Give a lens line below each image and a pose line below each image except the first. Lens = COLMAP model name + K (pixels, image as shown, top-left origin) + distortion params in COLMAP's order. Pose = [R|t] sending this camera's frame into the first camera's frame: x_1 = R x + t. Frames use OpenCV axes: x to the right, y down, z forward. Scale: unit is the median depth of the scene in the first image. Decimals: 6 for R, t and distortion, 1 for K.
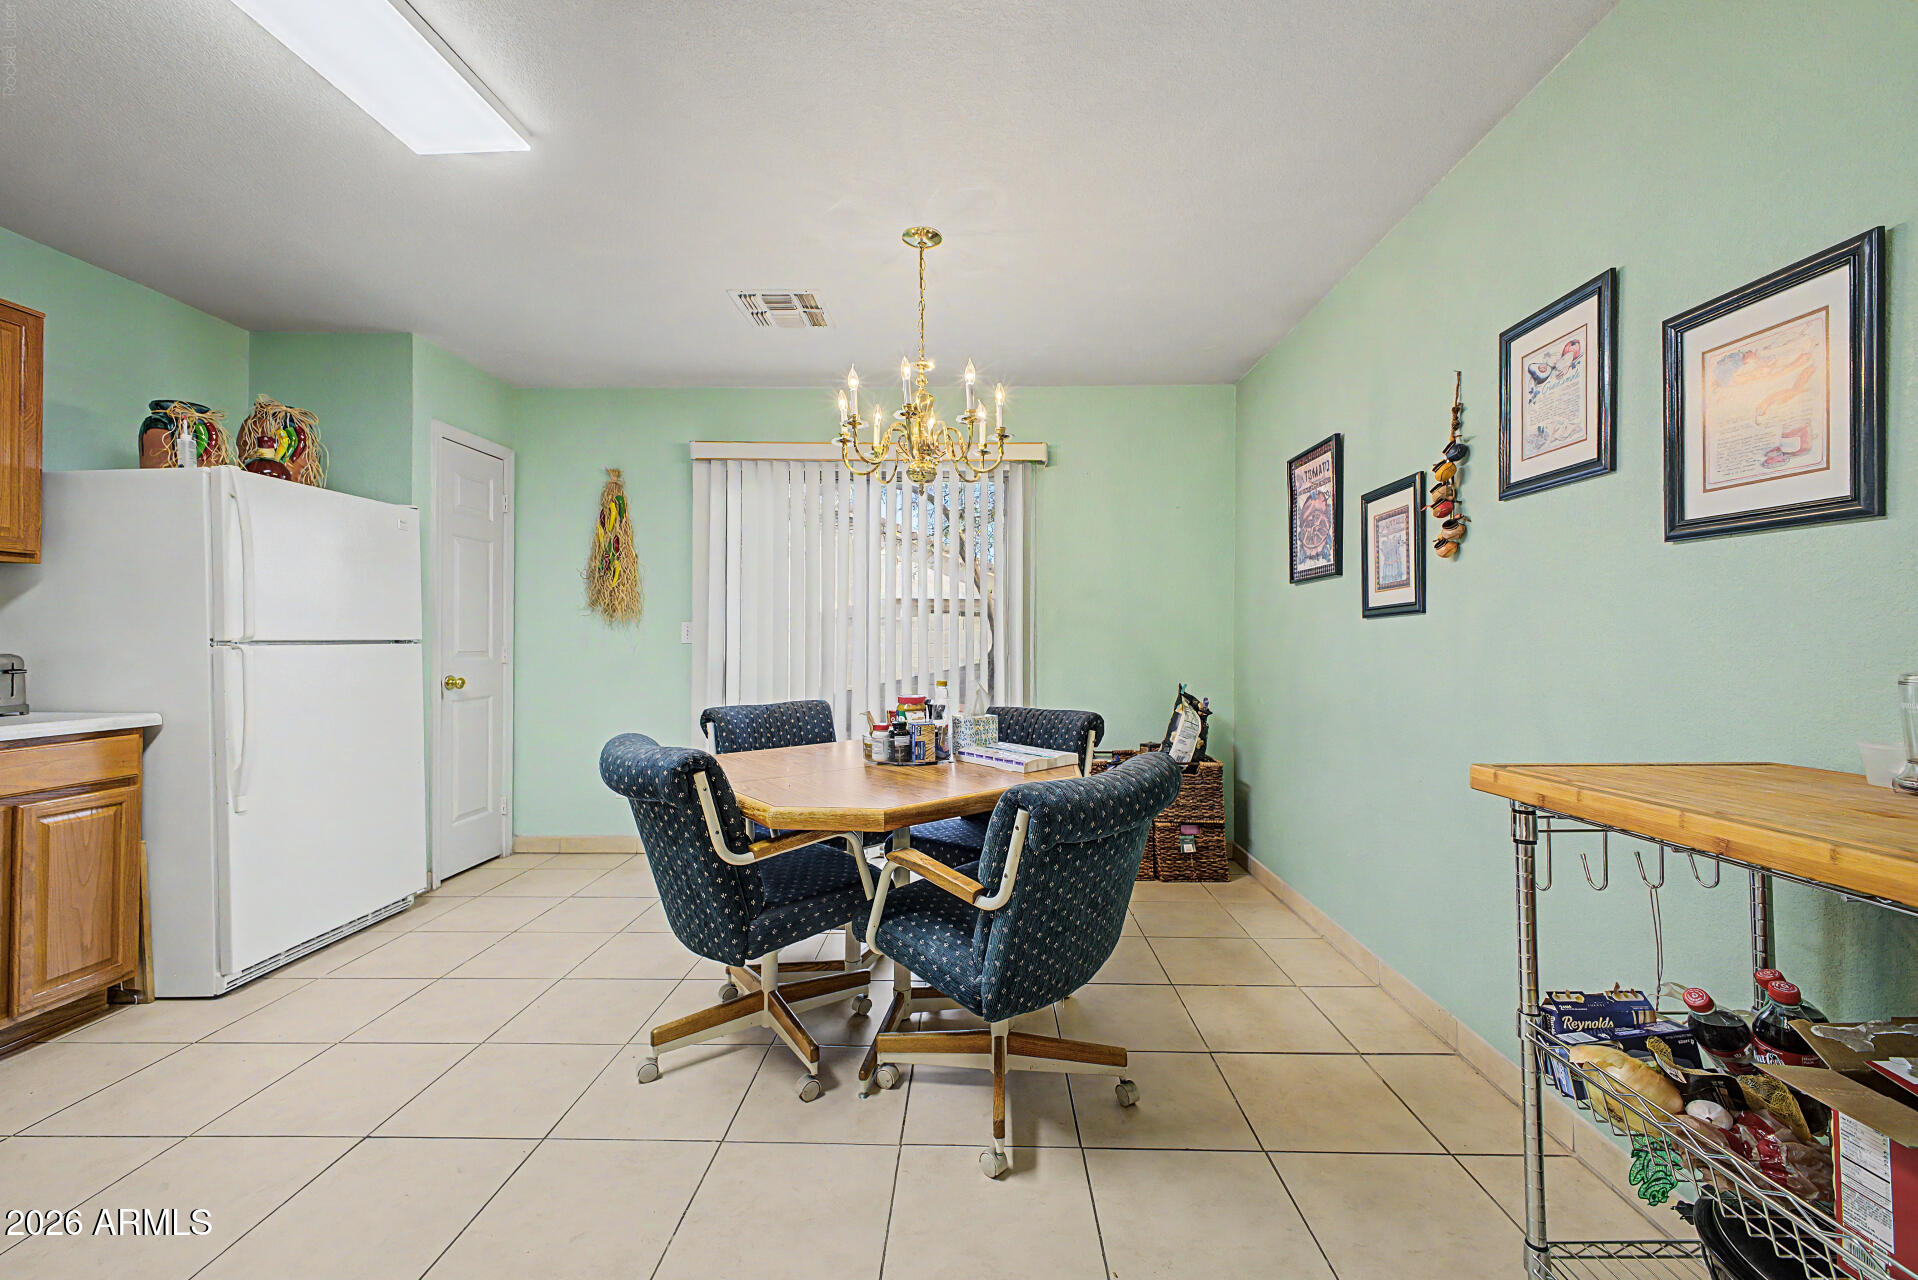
lens RADIAL K [[778.7, 0, 959.2], [0, 778.7, 639.7], [0, 0, 1]] dist [0.000692, 0.000024]
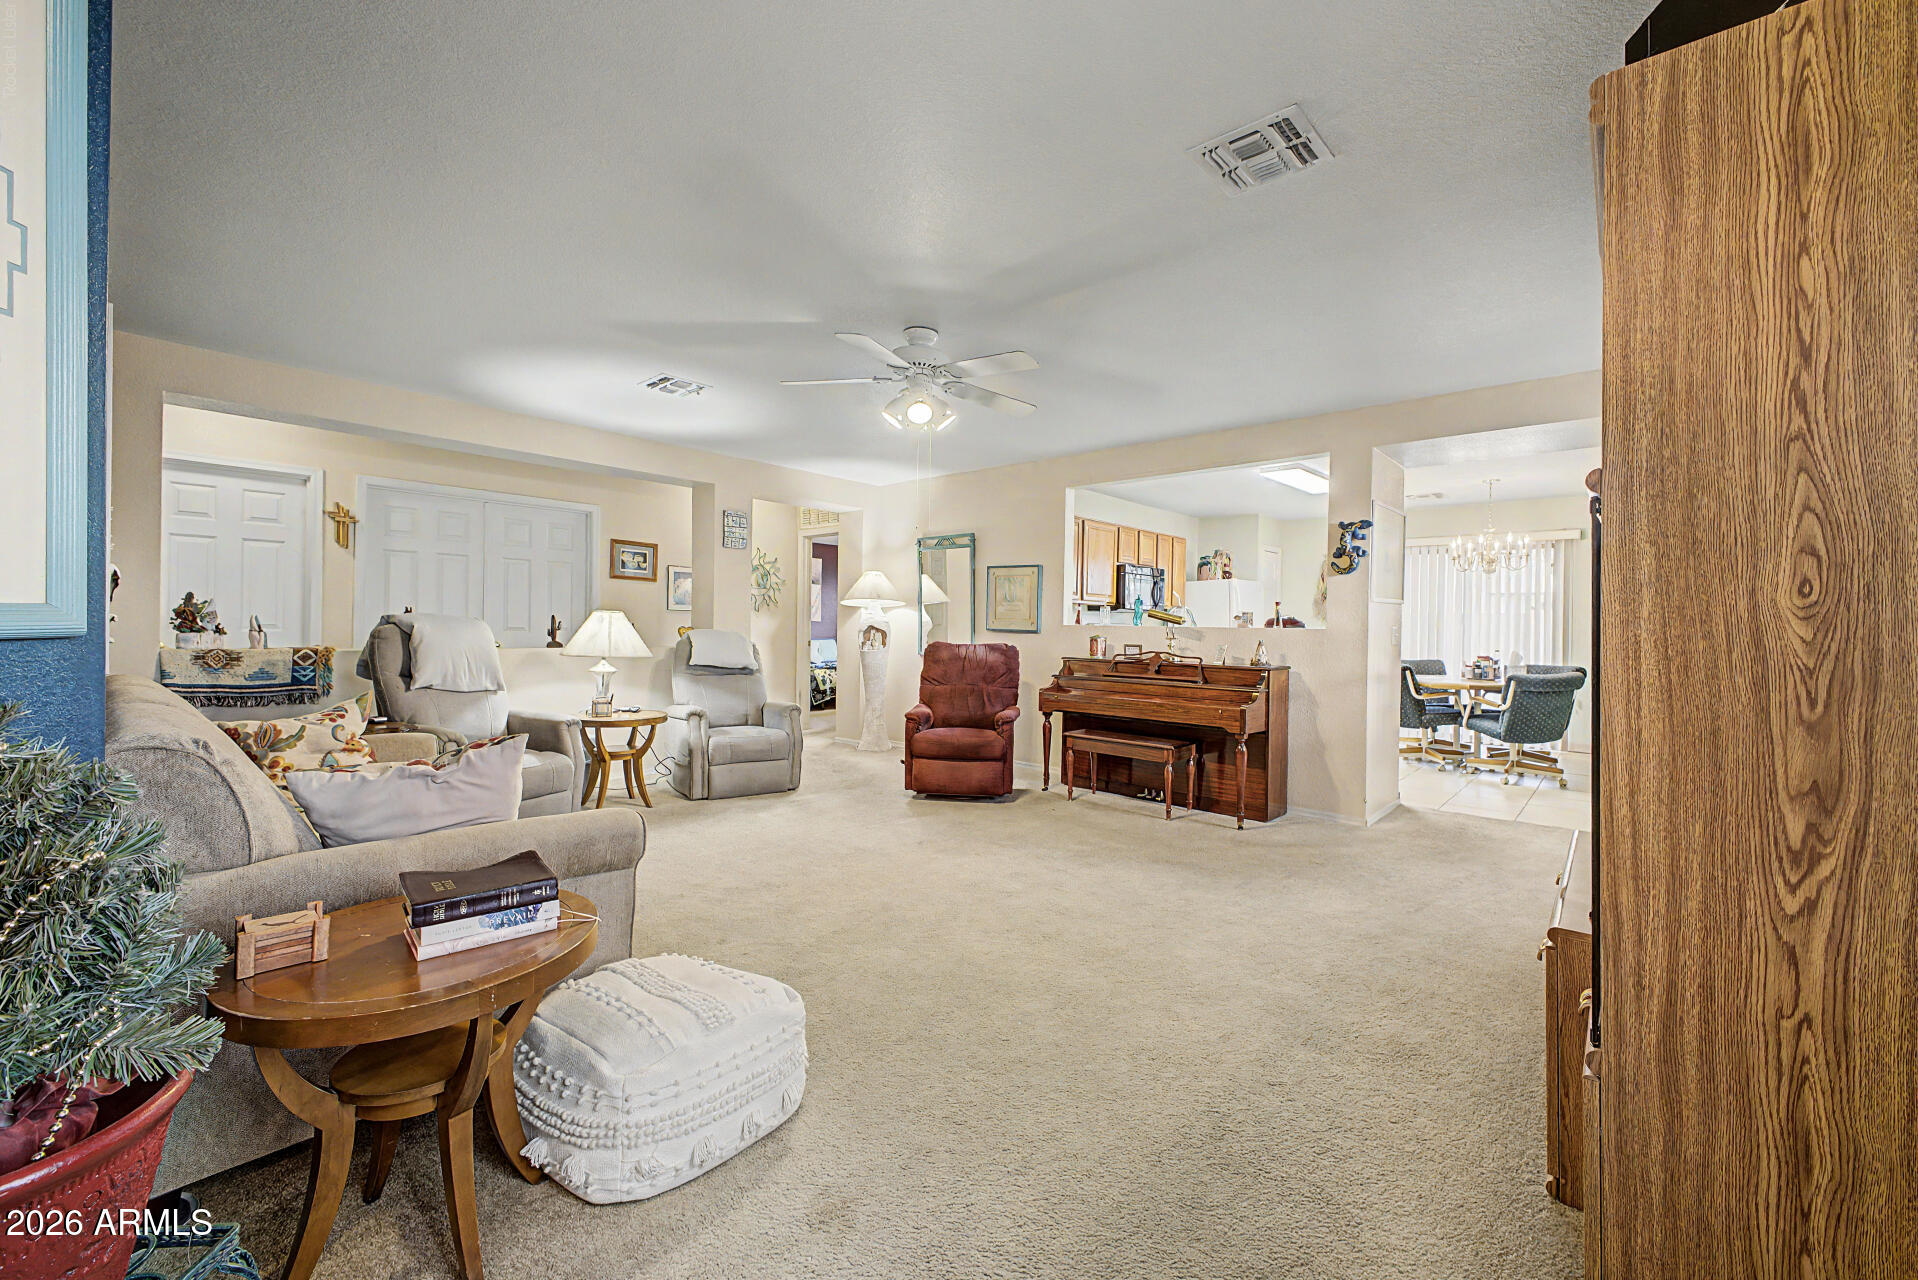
lens RADIAL K [[778.7, 0, 955.2], [0, 778.7, 633.0], [0, 0, 1]] dist [0.000692, 0.000024]
pose [[0.769699, 0.006390, -0.638374, 0.252128], [-0.002867, 0.999974, 0.006553, -0.014299], [0.638400, -0.003214, 0.769698, -2.221404]]
